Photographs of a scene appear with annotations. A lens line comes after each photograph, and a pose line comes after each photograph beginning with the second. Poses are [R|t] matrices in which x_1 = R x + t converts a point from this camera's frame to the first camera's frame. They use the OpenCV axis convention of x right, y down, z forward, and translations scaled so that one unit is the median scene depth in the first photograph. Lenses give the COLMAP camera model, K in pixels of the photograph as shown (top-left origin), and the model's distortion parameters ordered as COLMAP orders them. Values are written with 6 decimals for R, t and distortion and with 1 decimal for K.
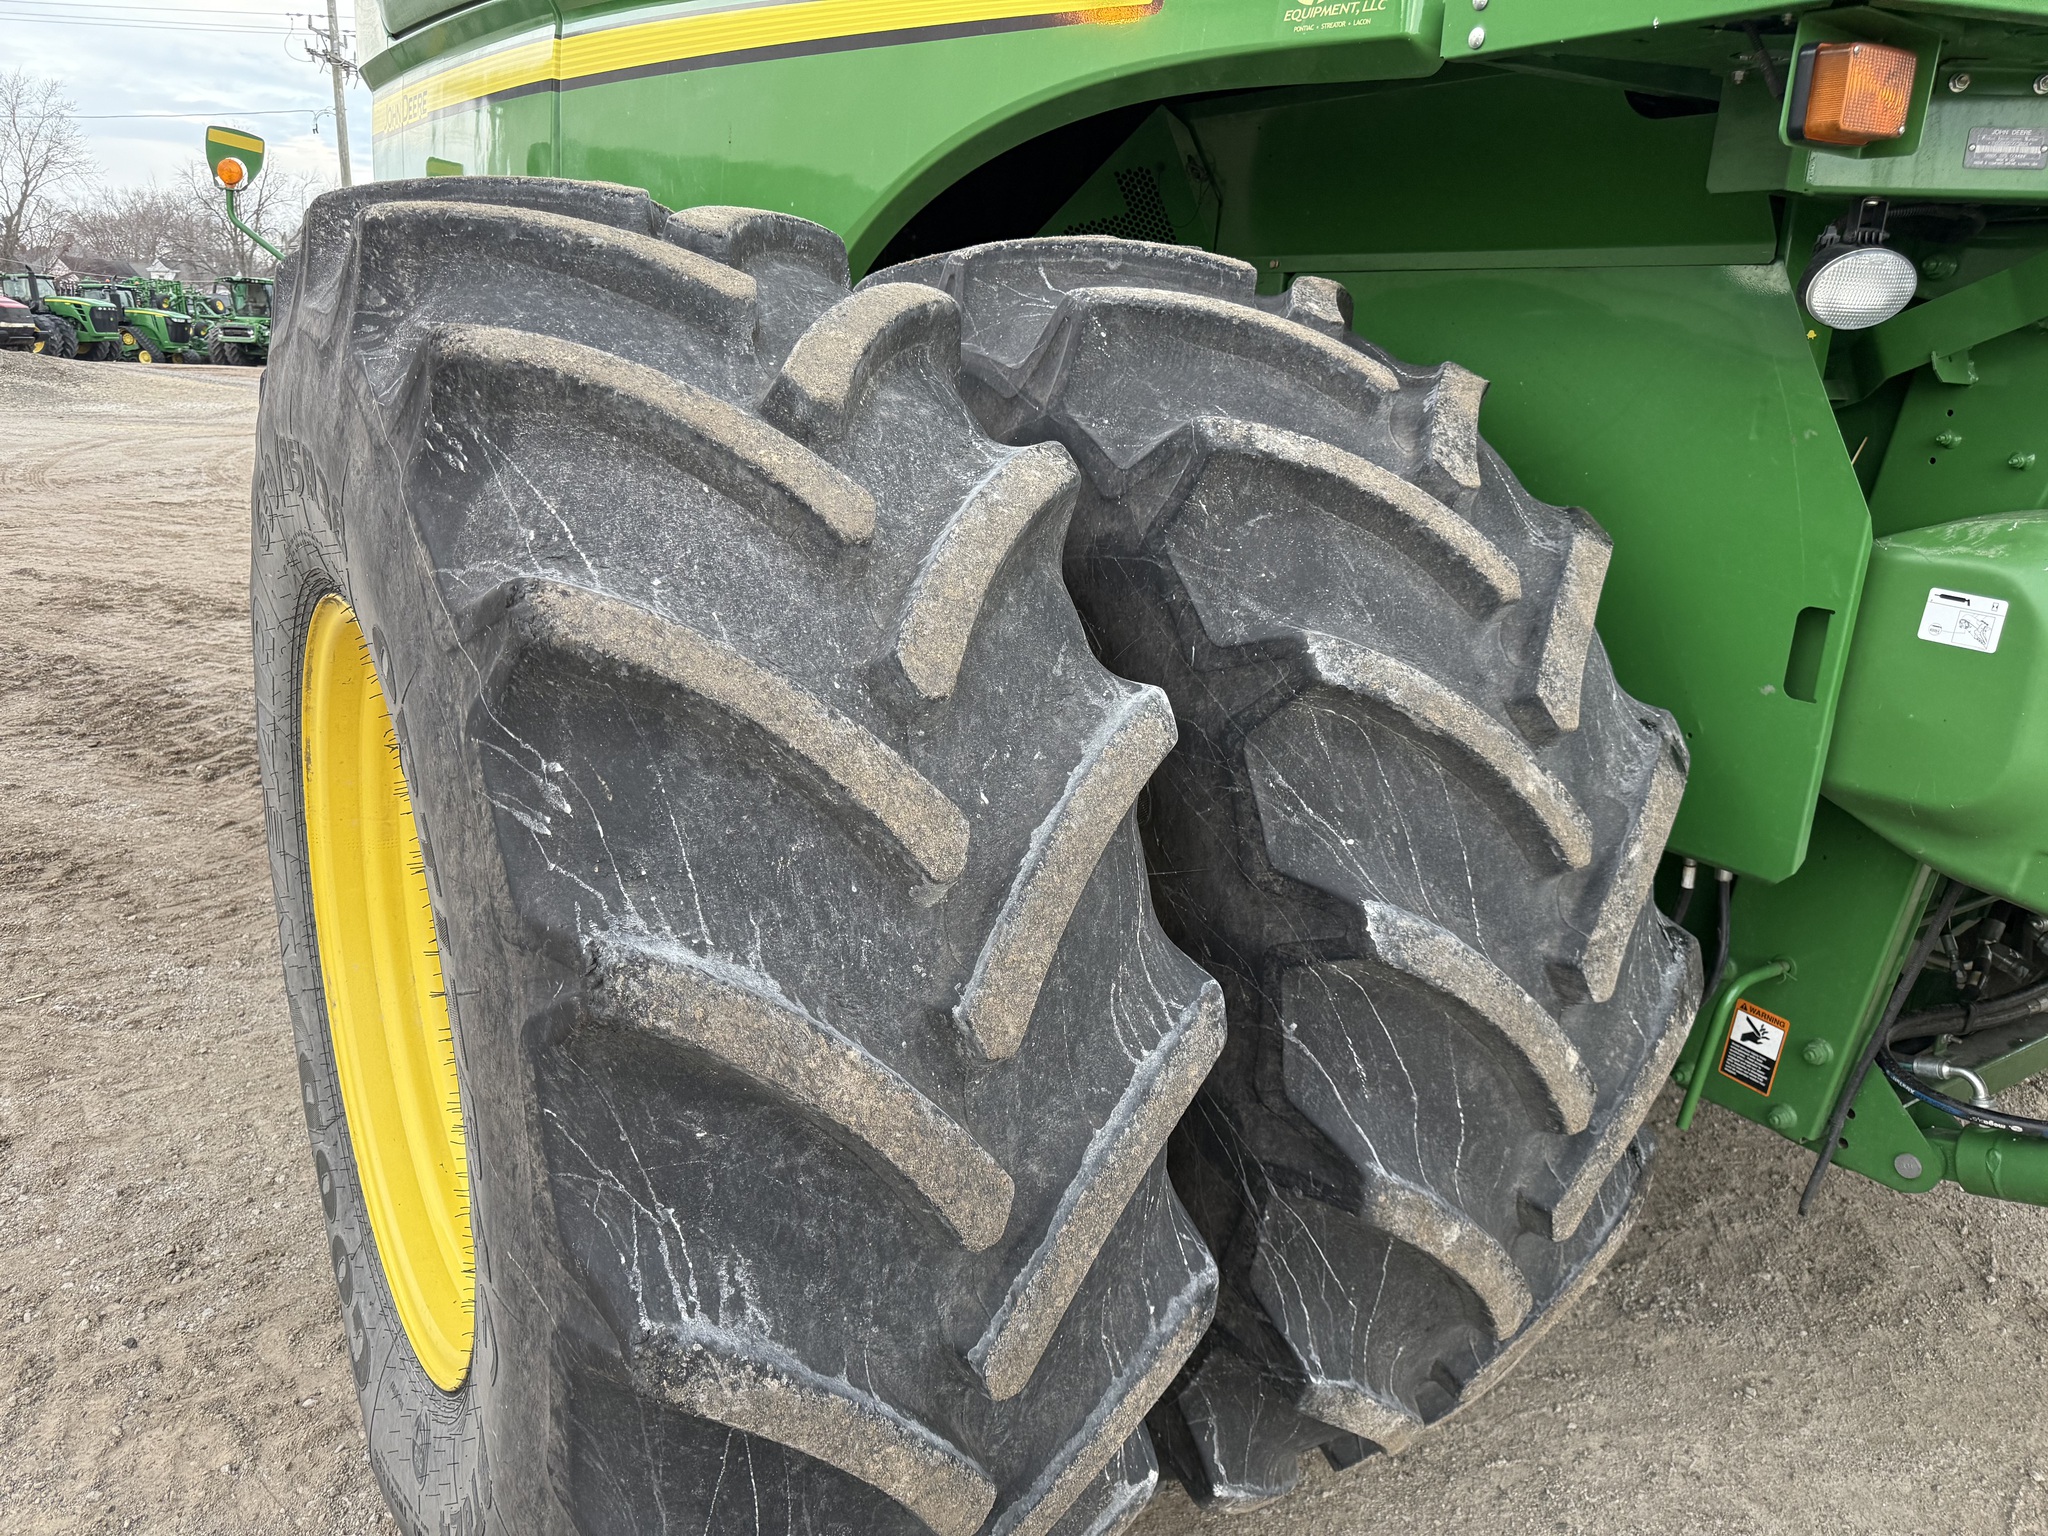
lens RADIAL K [[1427.5, 0, 1021.6], [0, 1427.5, 770.1], [0, 0, 1]] dist [0.051070, -0.048789]
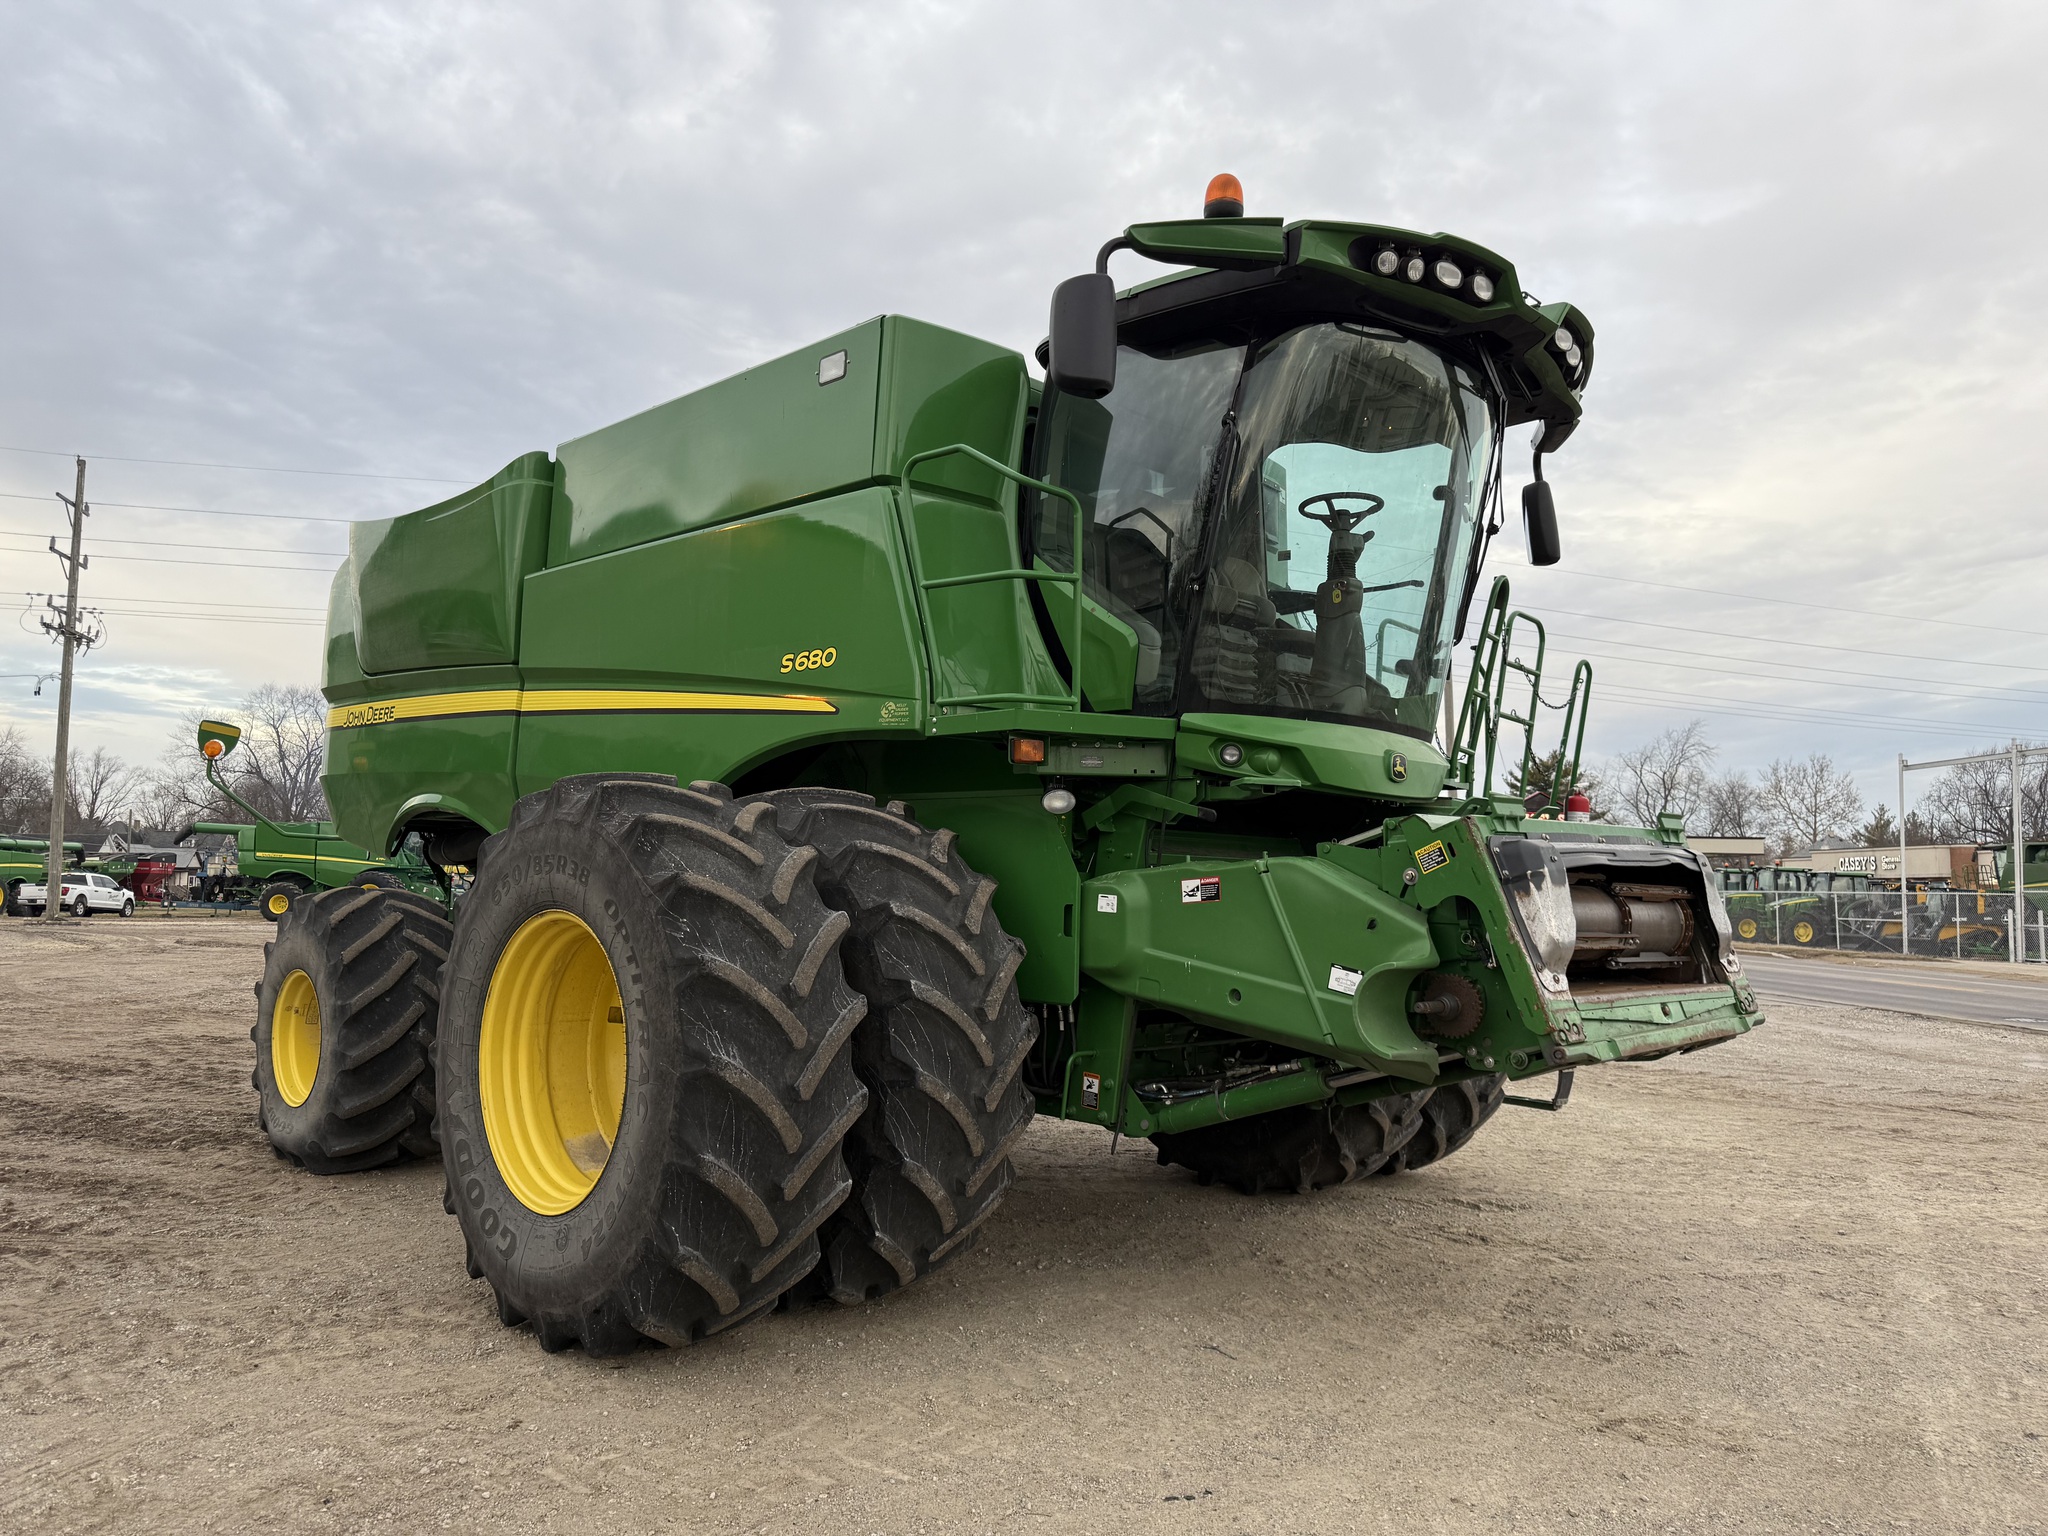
lens RADIAL K [[1427.5, 0, 1033.5], [0, 1427.5, 754.7], [0, 0, 1]] dist [0.051070, -0.048789]
pose [[0.976888, -0.002308, 0.213740, -0.167534], [0.079857, 0.931478, -0.354925, 0.738395], [-0.198275, 0.363790, 0.910134, -2.049286]]
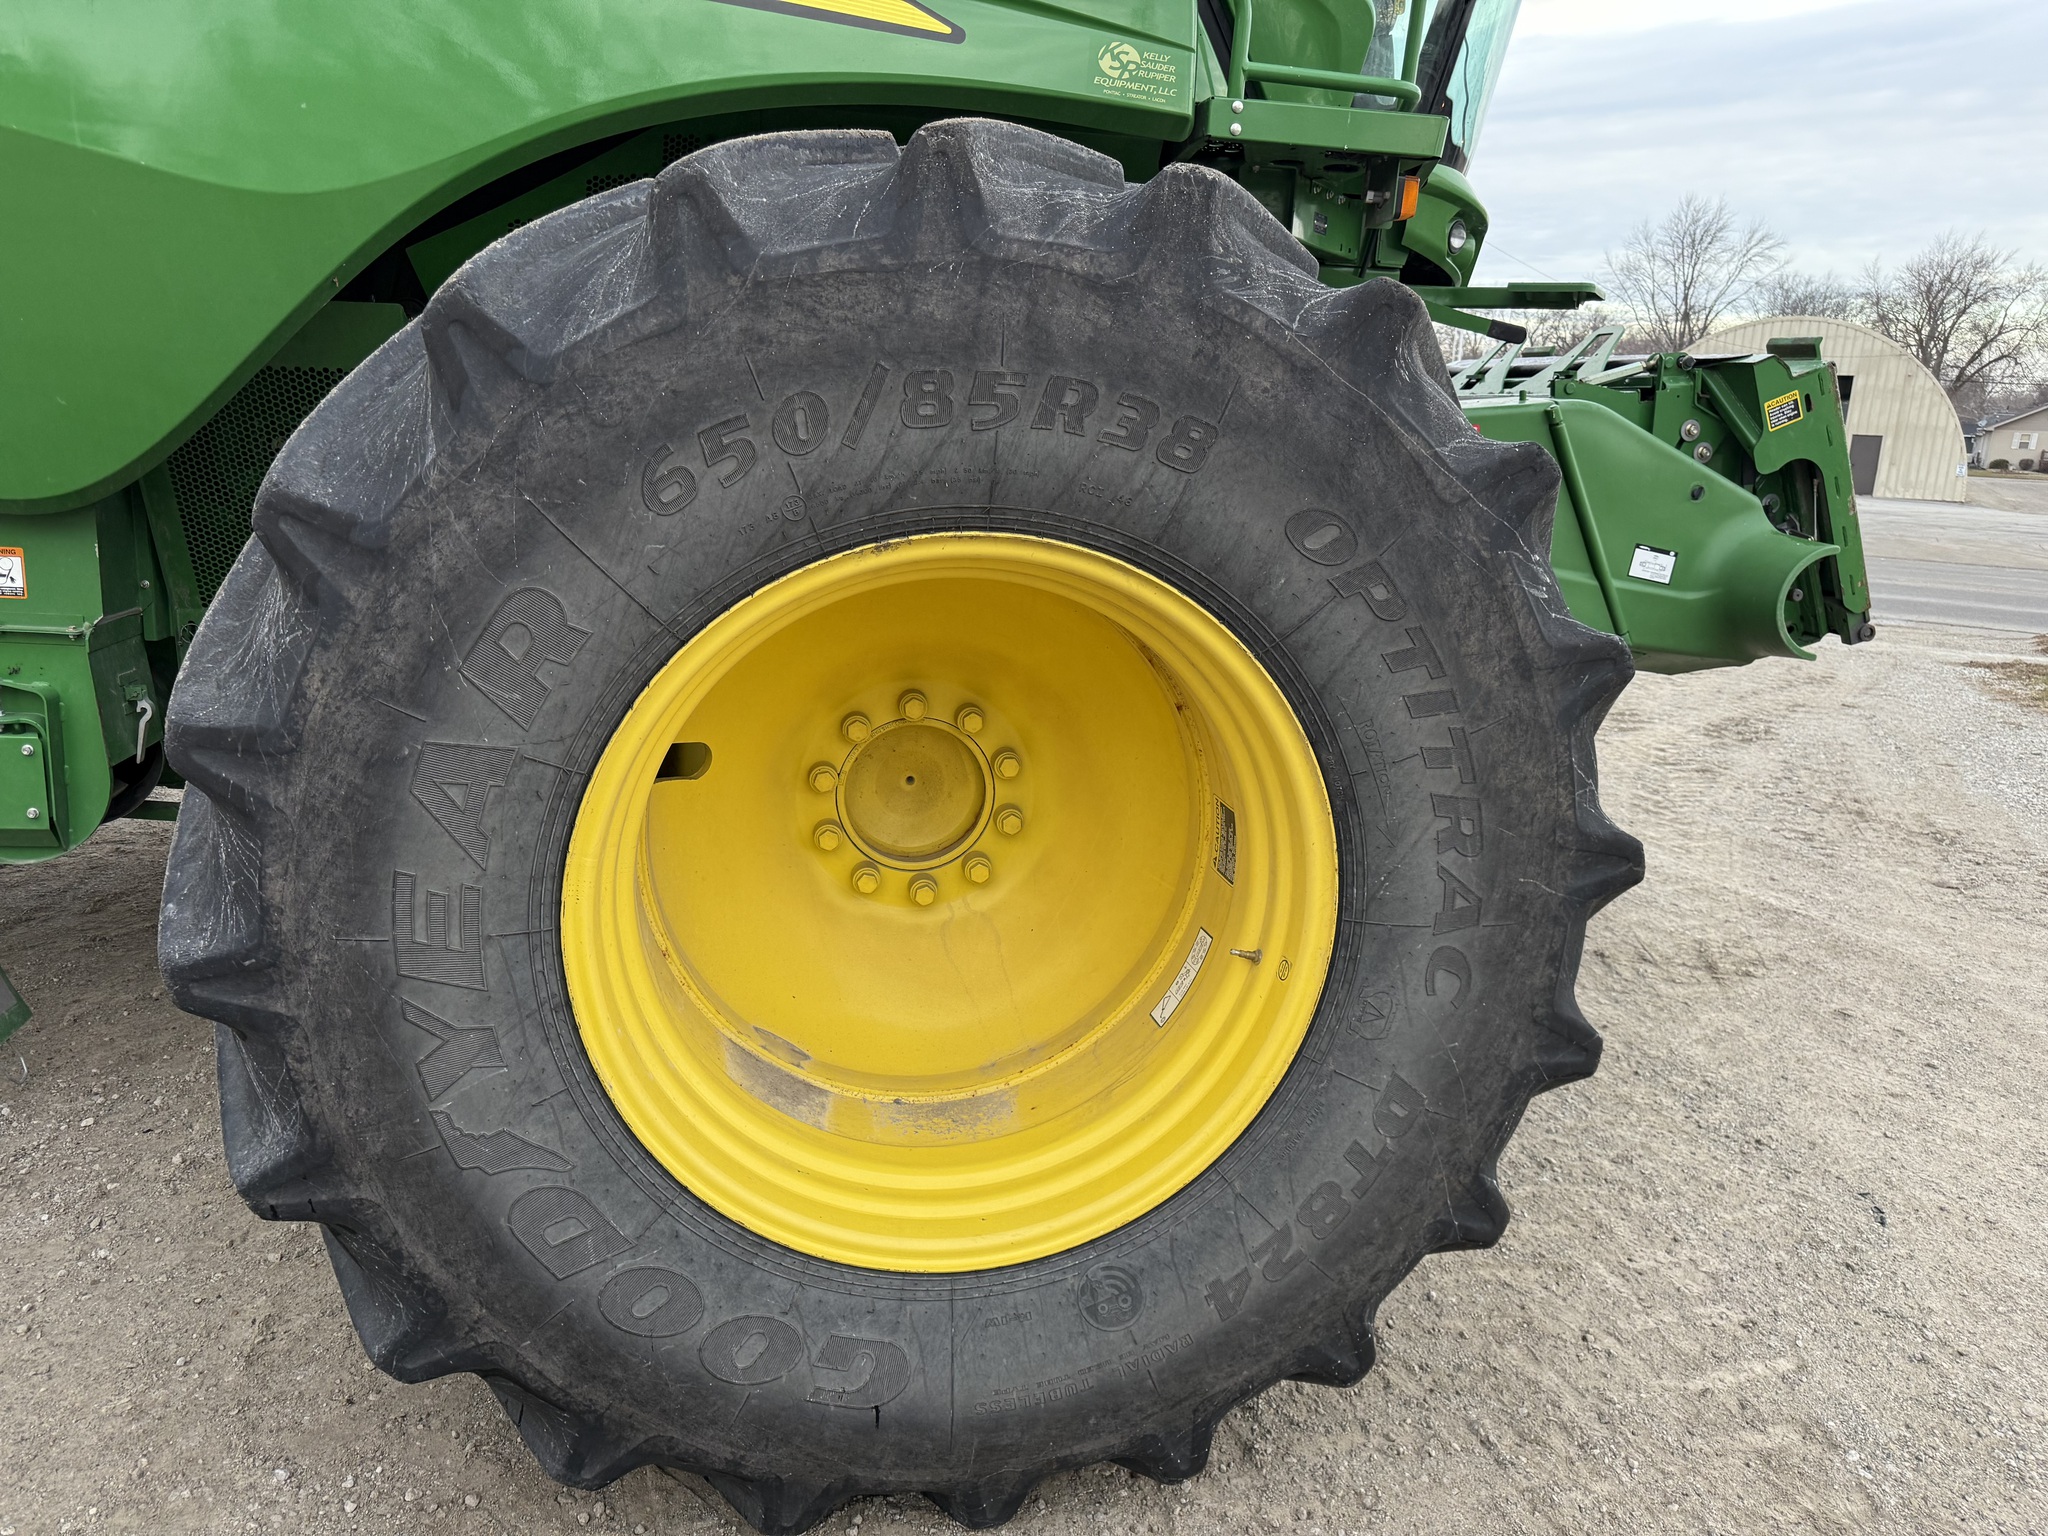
lens RADIAL K [[1427.5, 0, 990.3], [0, 1427.5, 783.4], [0, 0, 1]] dist [0.051070, -0.048789]
pose [[0.411982, -0.251802, 0.875709, -1.511542], [0.234300, 0.958018, 0.165241, -0.124845], [-0.880553, 0.137102, 0.453684, 0.611609]]
